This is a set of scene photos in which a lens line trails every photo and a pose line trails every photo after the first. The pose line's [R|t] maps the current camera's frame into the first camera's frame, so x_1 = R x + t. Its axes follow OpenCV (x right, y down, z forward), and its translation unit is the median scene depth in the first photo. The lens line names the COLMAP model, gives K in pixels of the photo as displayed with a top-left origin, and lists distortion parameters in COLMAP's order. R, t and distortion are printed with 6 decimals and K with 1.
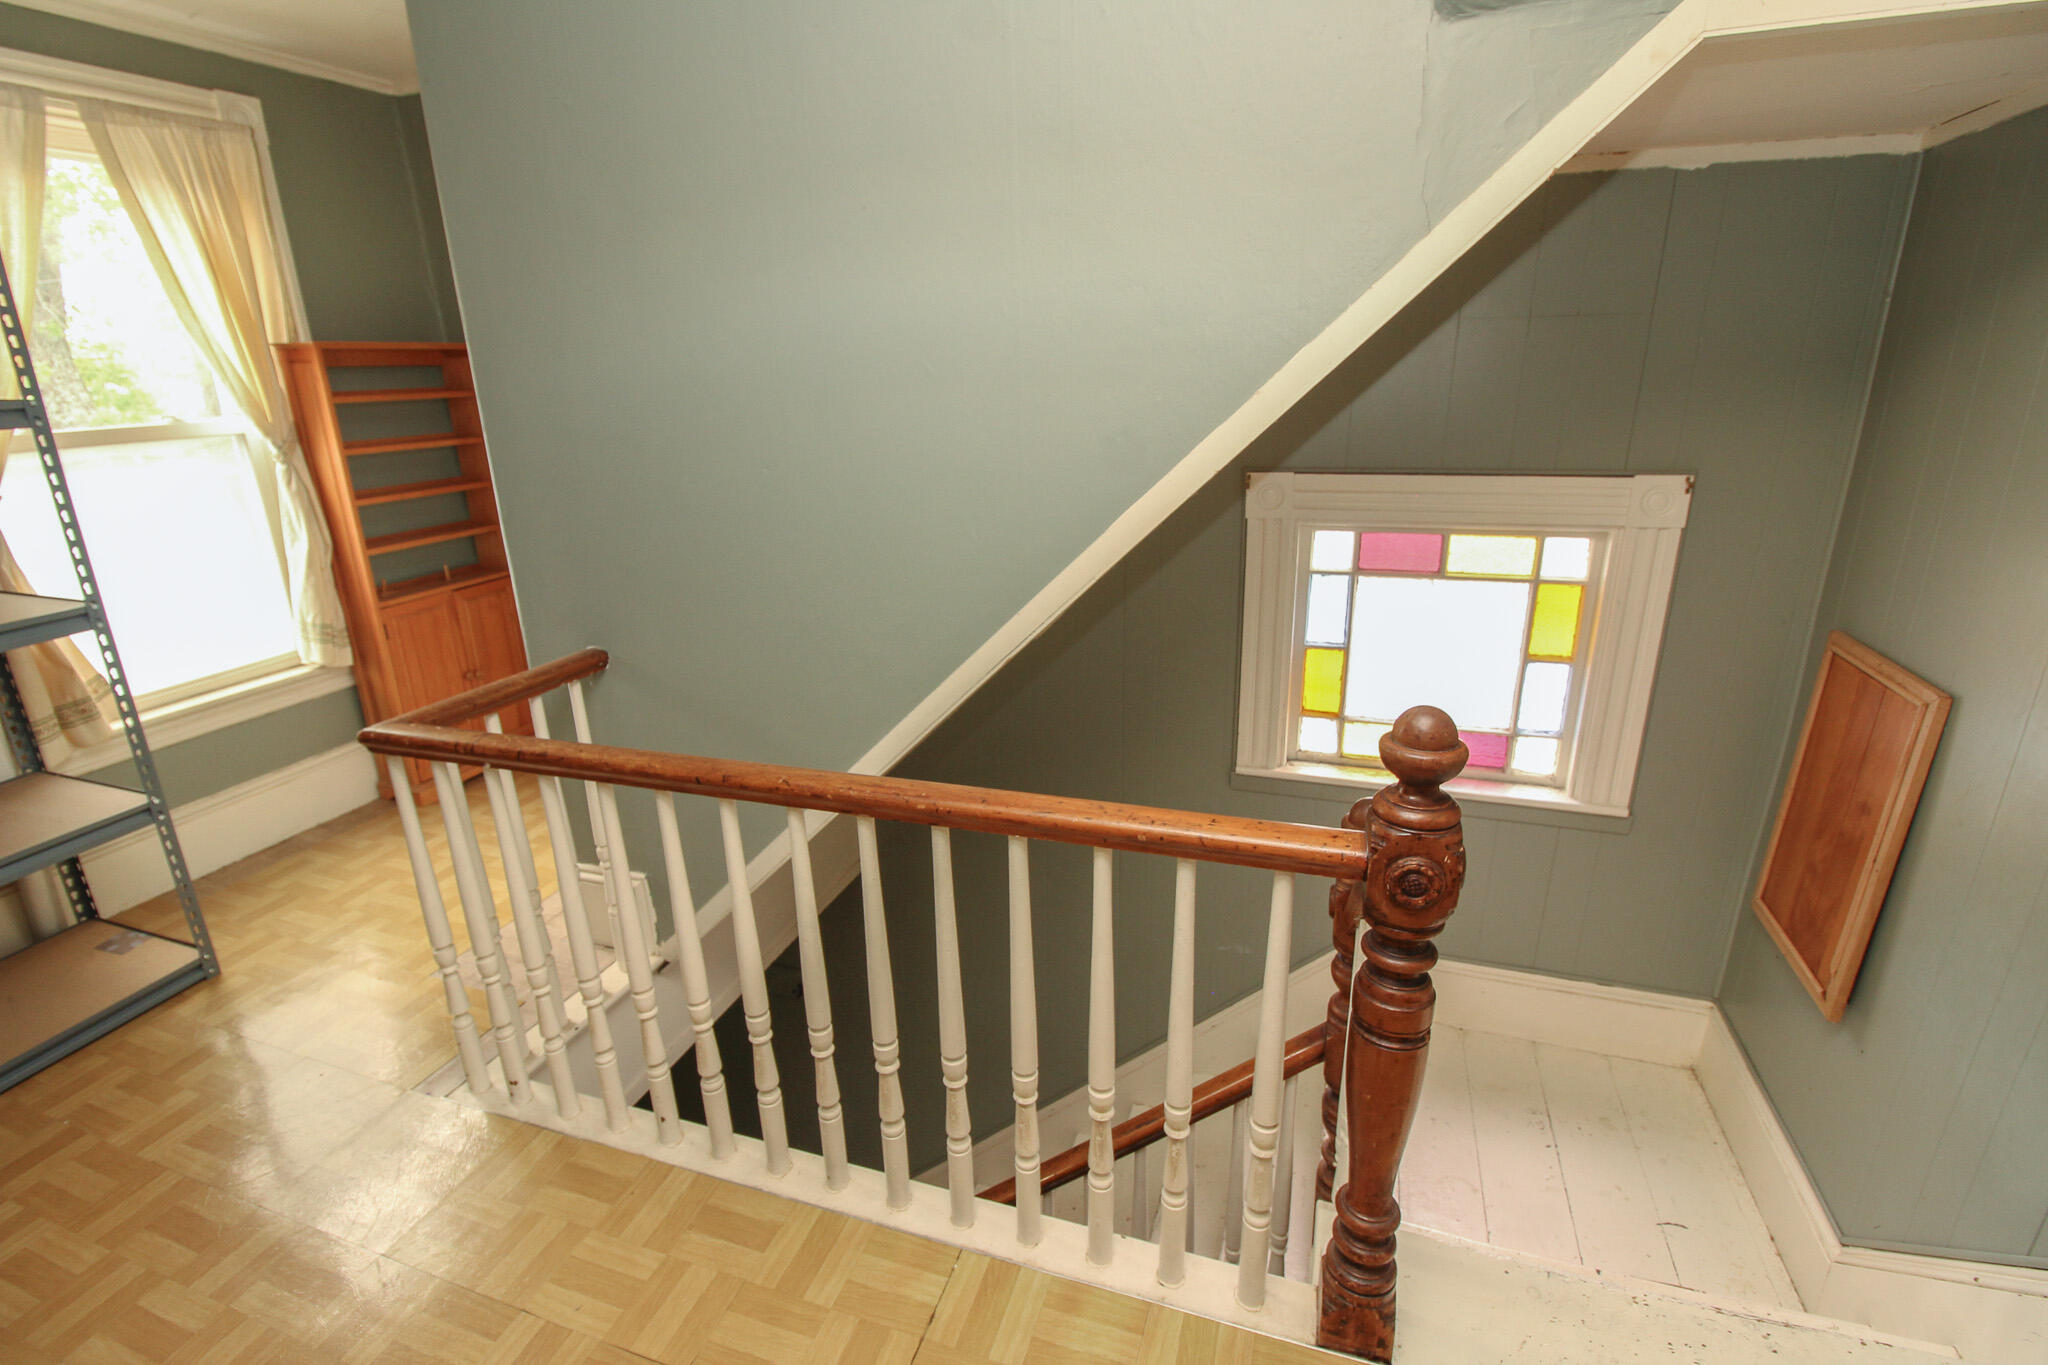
lens RADIAL K [[951.8, 0, 1024.6], [0, 951.8, 687.1], [0, 0, 1]] dist [0.002247, -0.000051]
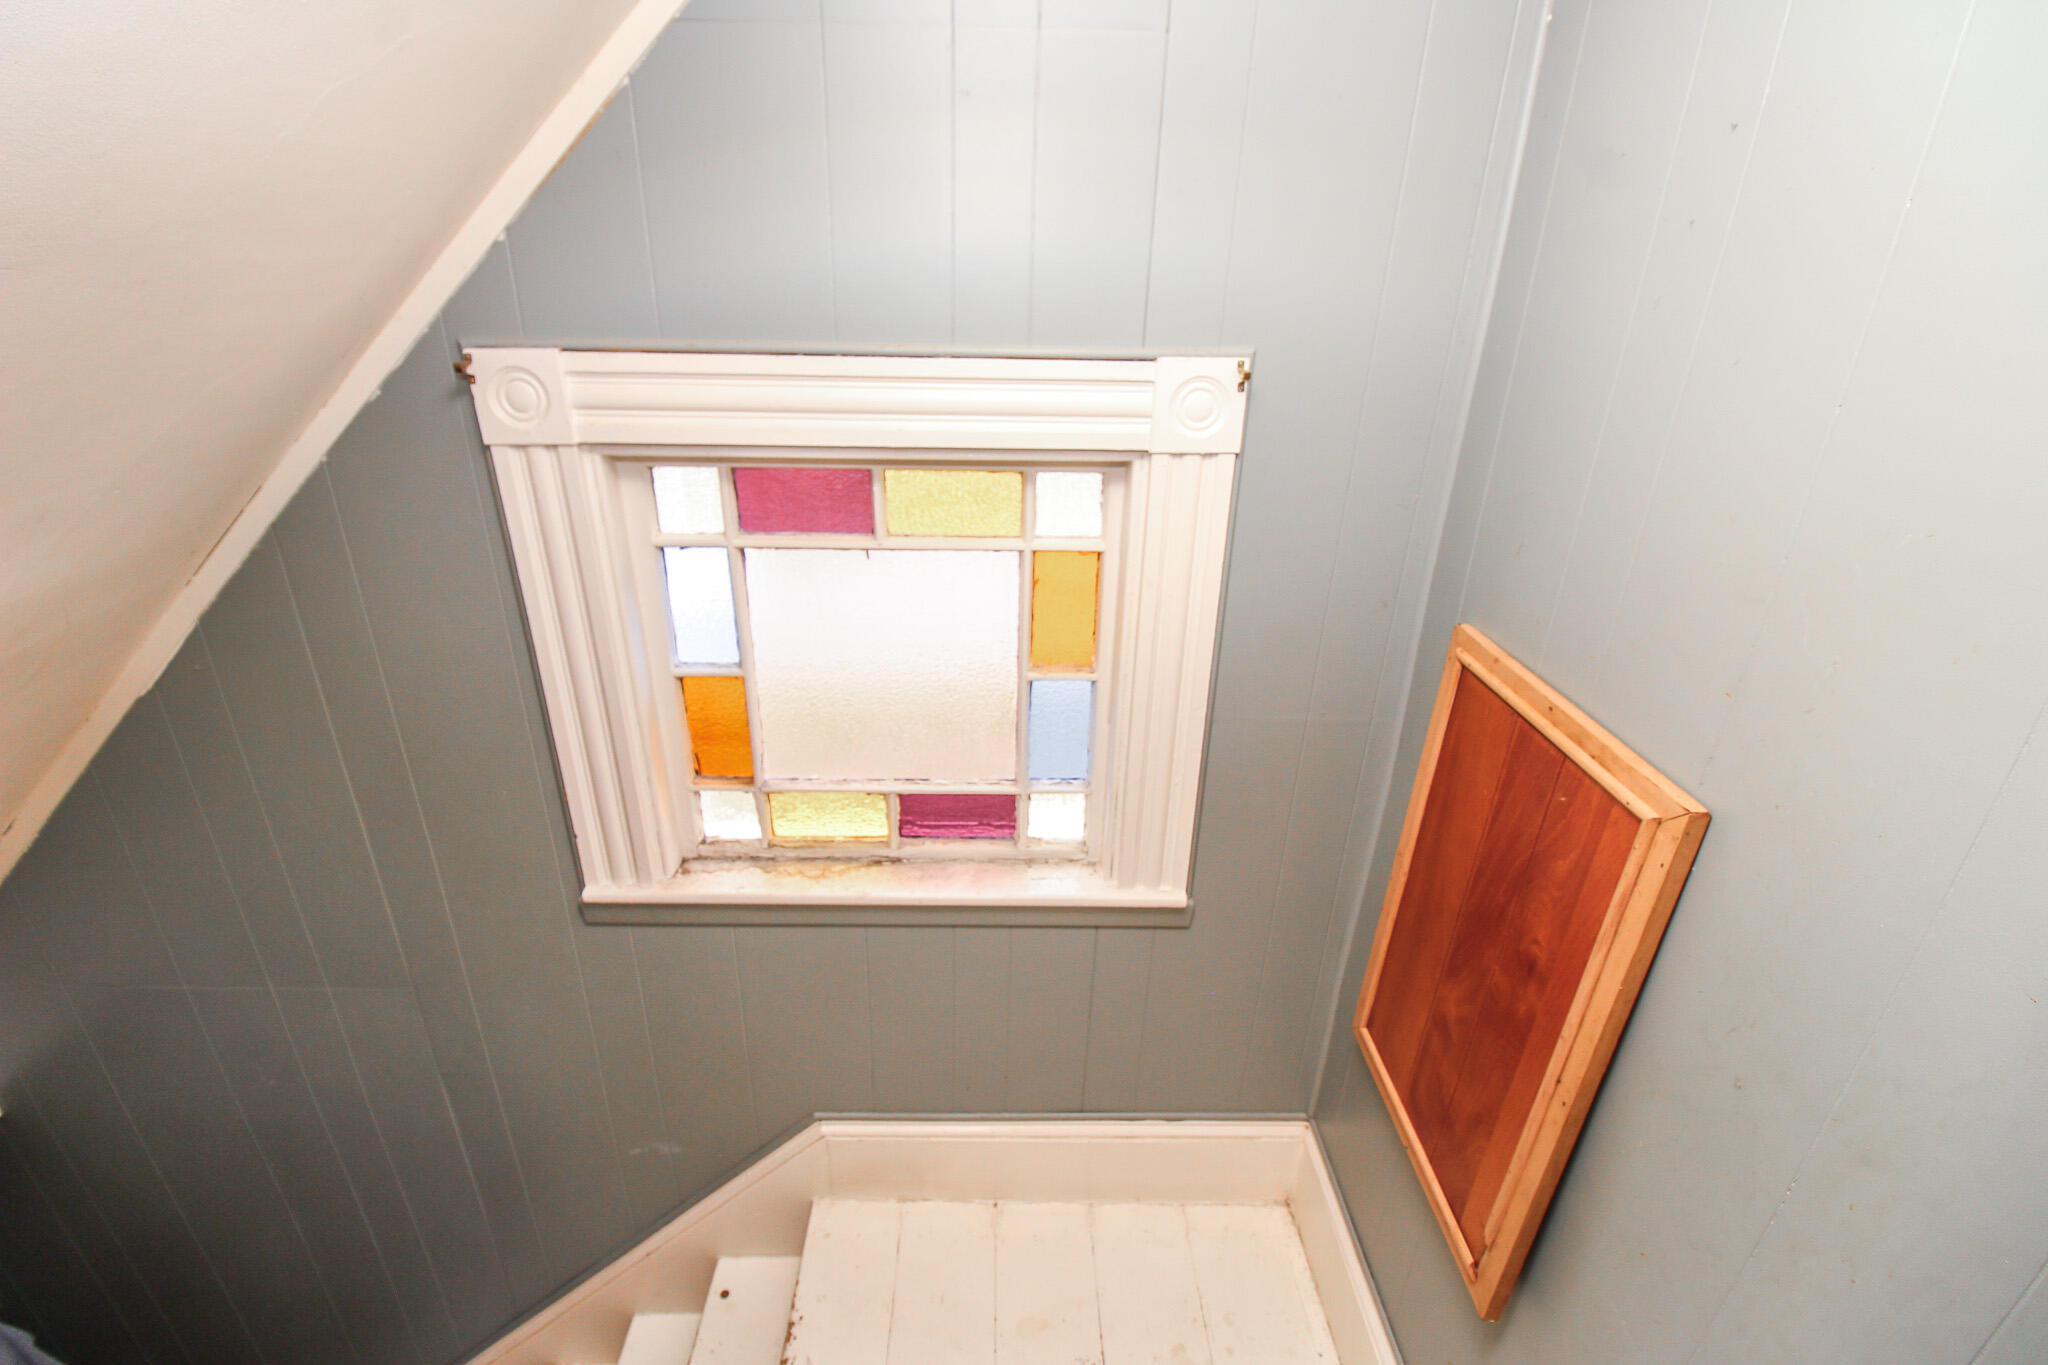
lens RADIAL K [[951.8, 0, 1021.4], [0, 951.8, 682.2], [0, 0, 1]] dist [0.002247, -0.000051]
pose [[0.927701, -0.118192, 0.354122, 0.337821], [0.077202, 0.988794, 0.127772, -0.110772], [-0.365255, -0.091195, 0.926430, 0.484716]]
